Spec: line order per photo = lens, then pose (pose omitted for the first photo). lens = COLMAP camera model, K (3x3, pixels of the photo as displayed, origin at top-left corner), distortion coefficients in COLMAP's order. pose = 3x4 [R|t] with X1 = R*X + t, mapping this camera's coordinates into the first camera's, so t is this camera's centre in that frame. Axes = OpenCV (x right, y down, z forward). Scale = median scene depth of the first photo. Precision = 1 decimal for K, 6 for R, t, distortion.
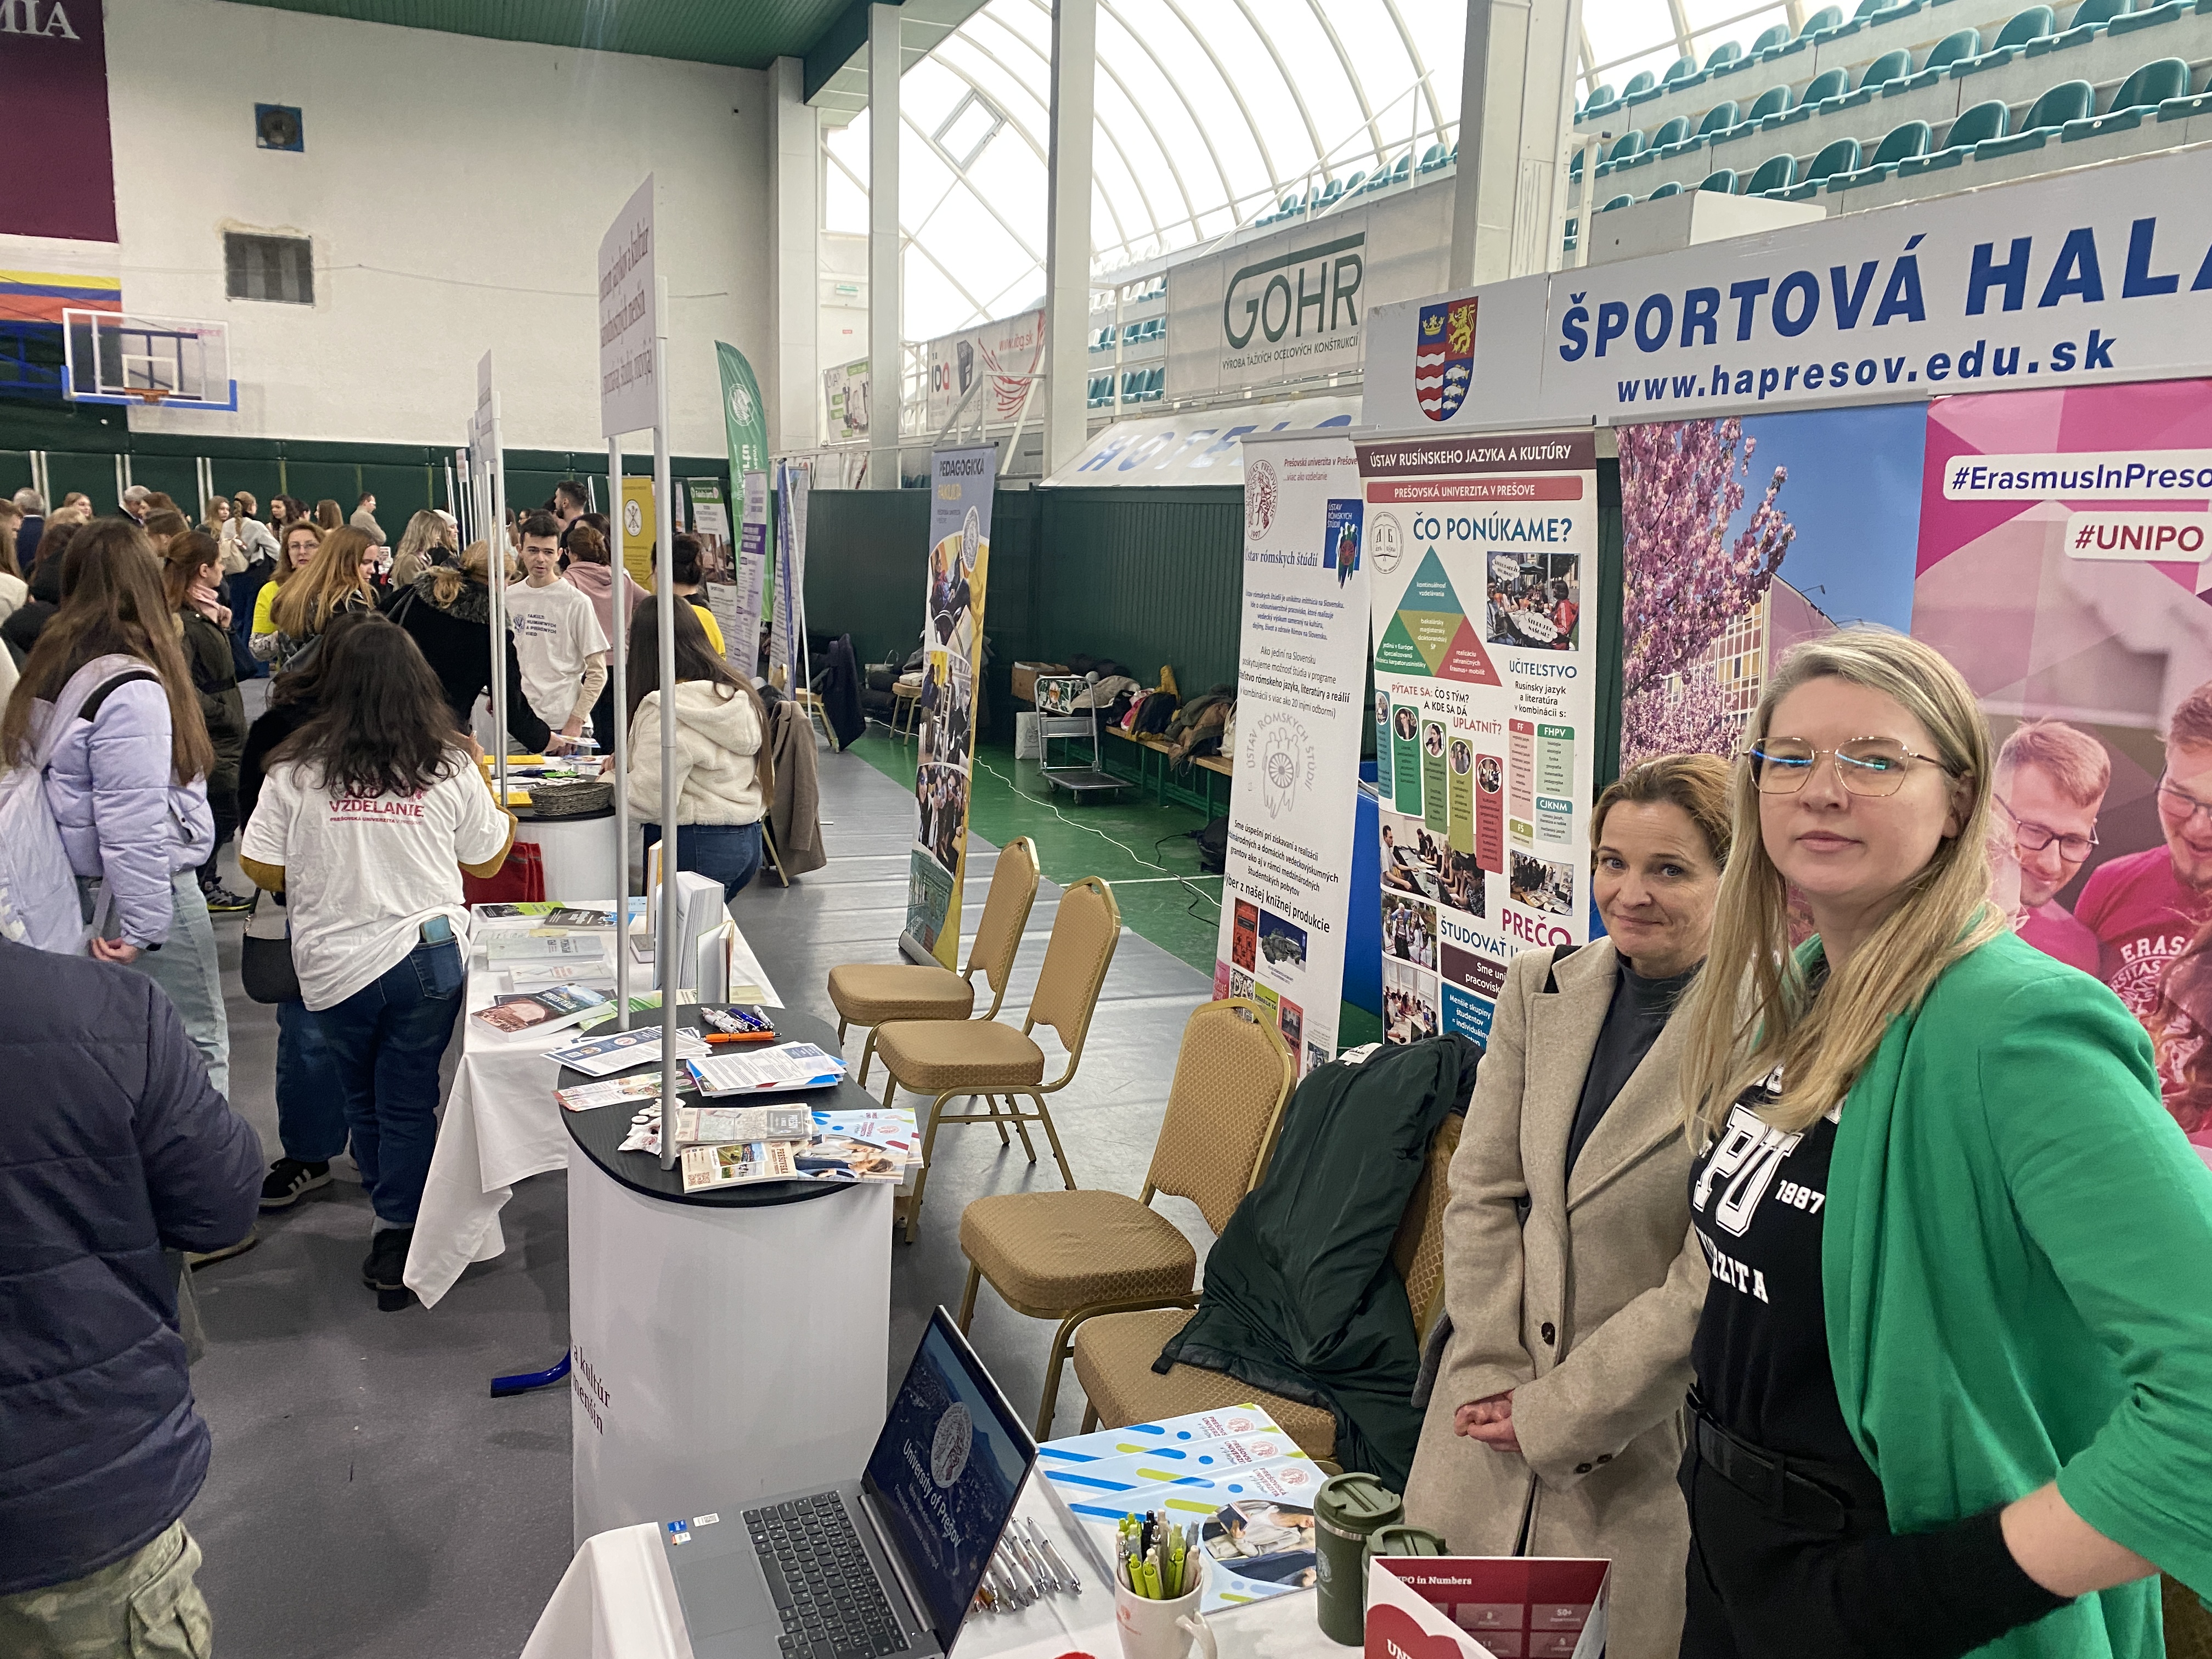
lens RADIAL K [[1666.8, 0, 1107.5], [0, 1666.8, 812.1], [0, 0, 1]] dist [0.064812, -0.049901]
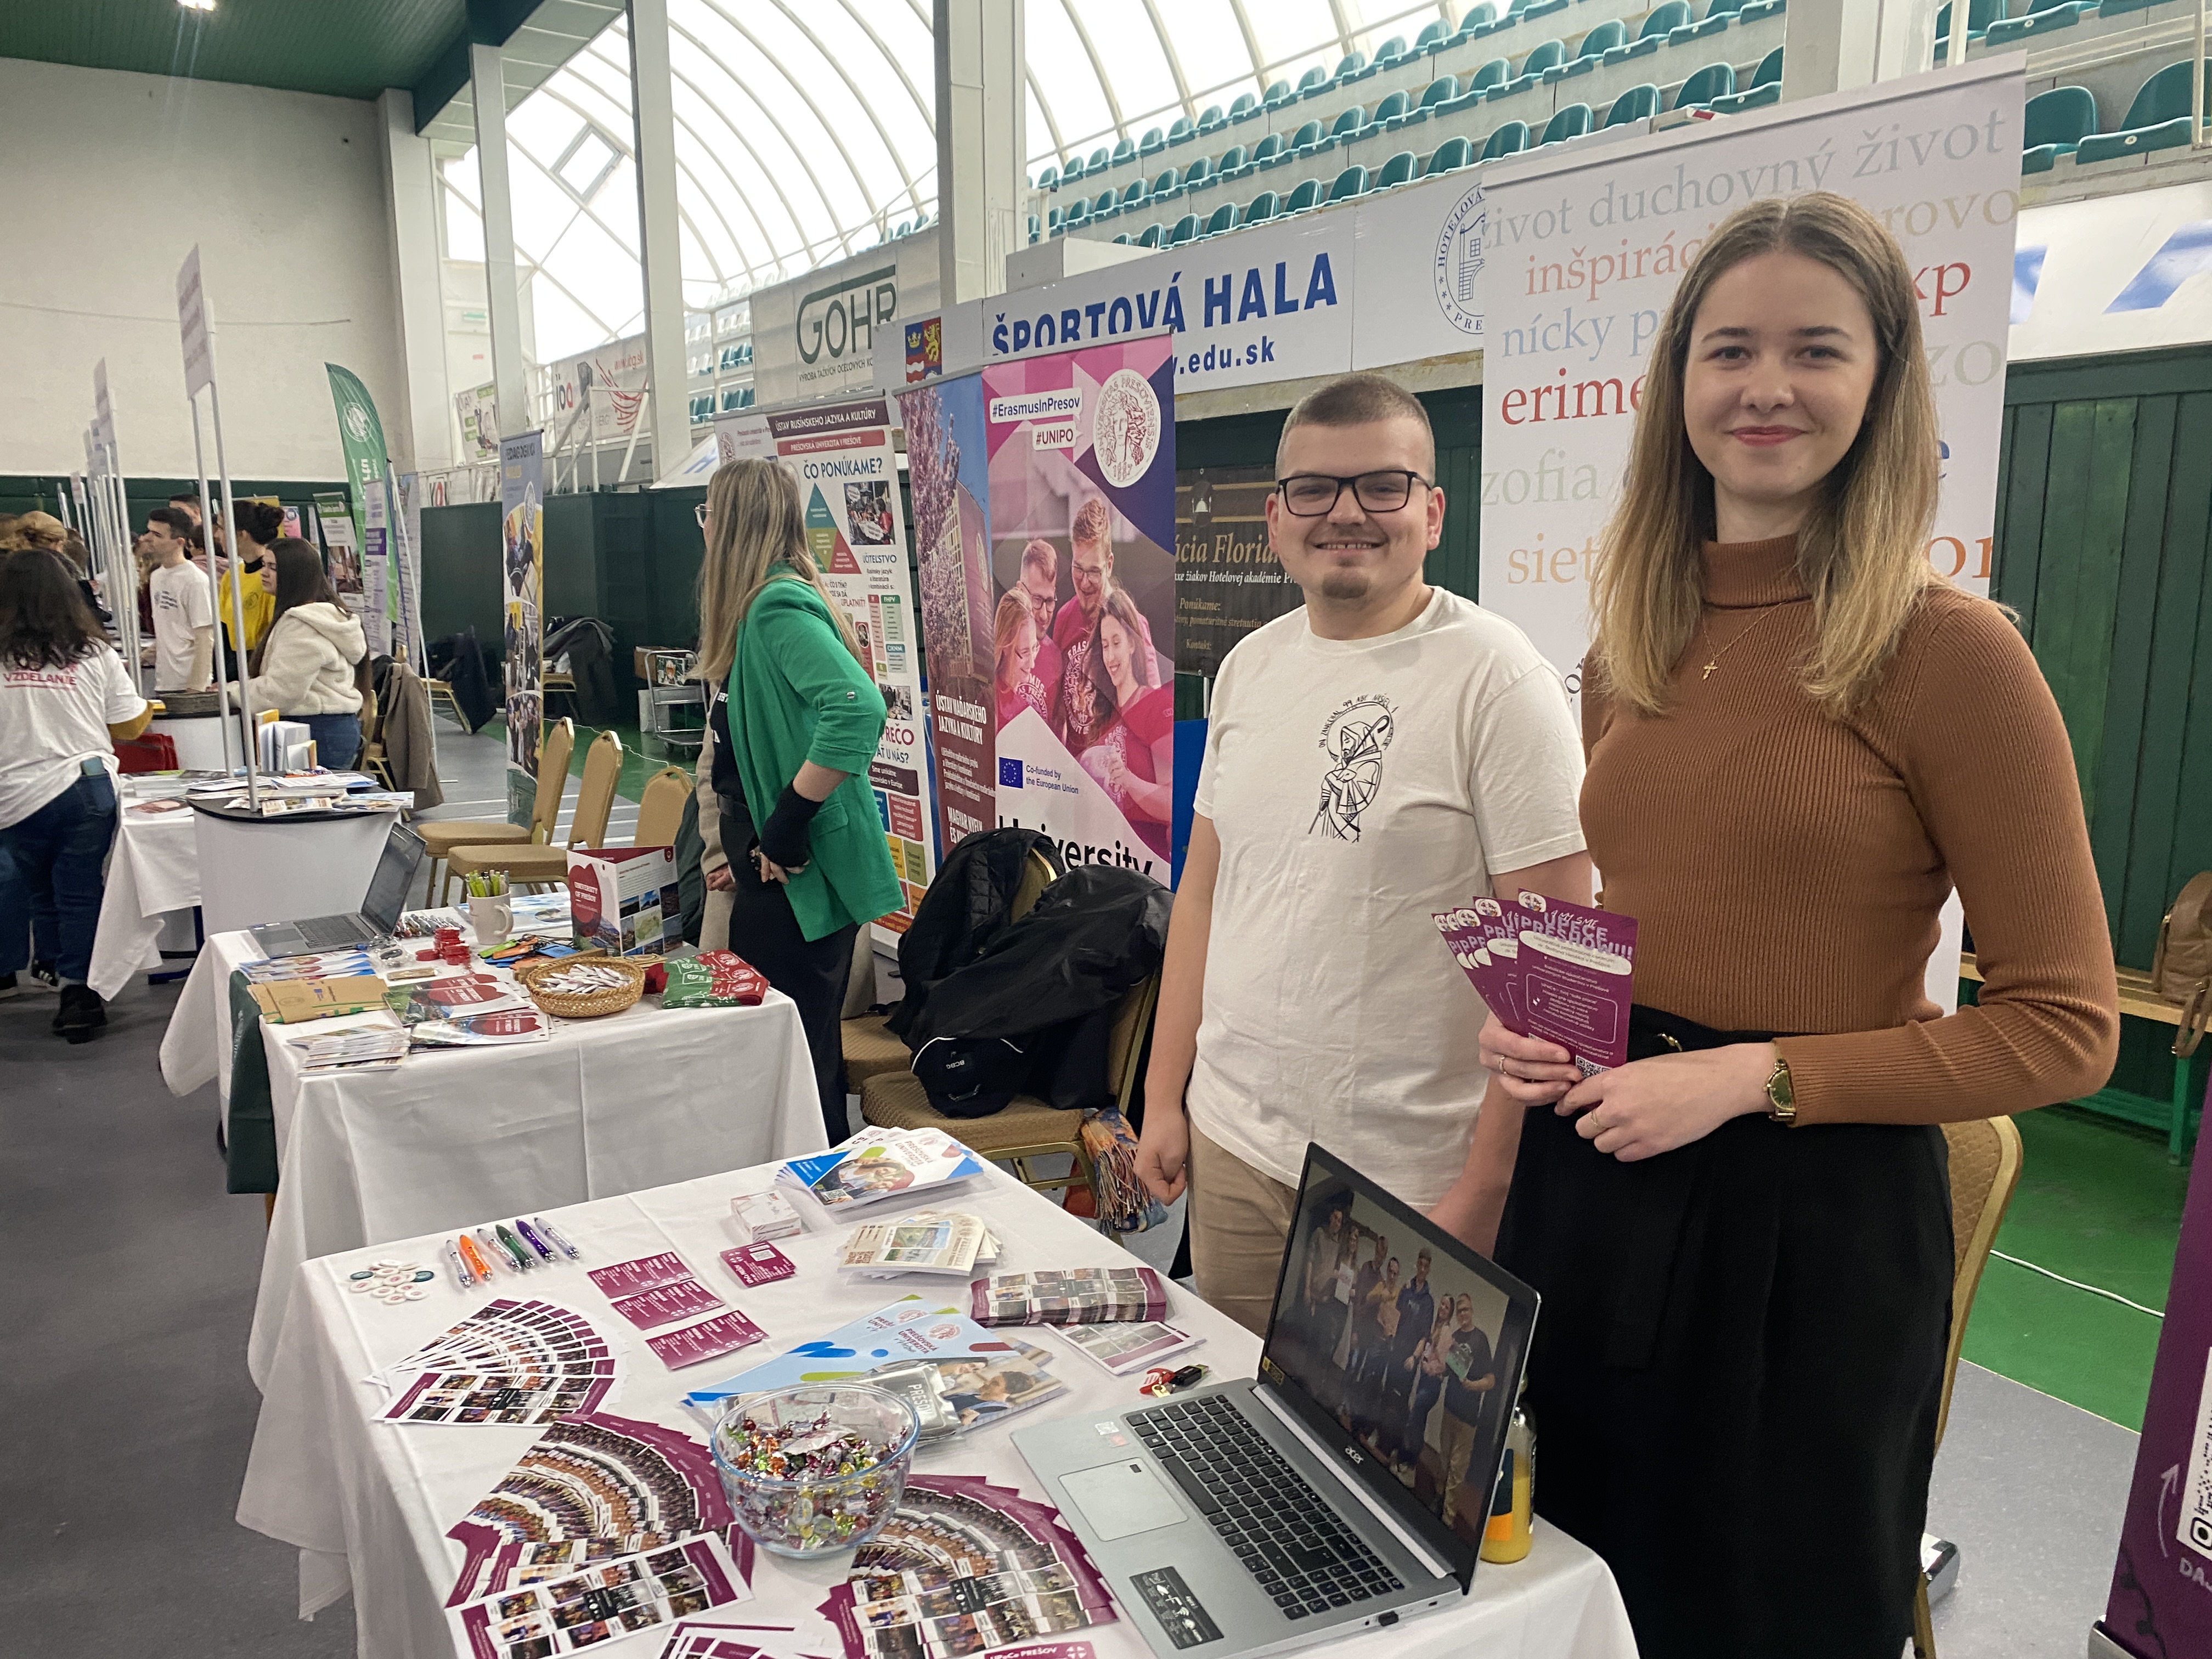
lens RADIAL K [[1666.8, 0, 1109.6], [0, 1666.8, 844.4], [0, 0, 1]] dist [0.064812, -0.049901]
pose [[0.983180, -0.064303, 0.170947, 0.111242], [0.063724, 0.997928, 0.008877, 0.102805], [-0.171164, 0.002165, 0.985240, -0.316145]]
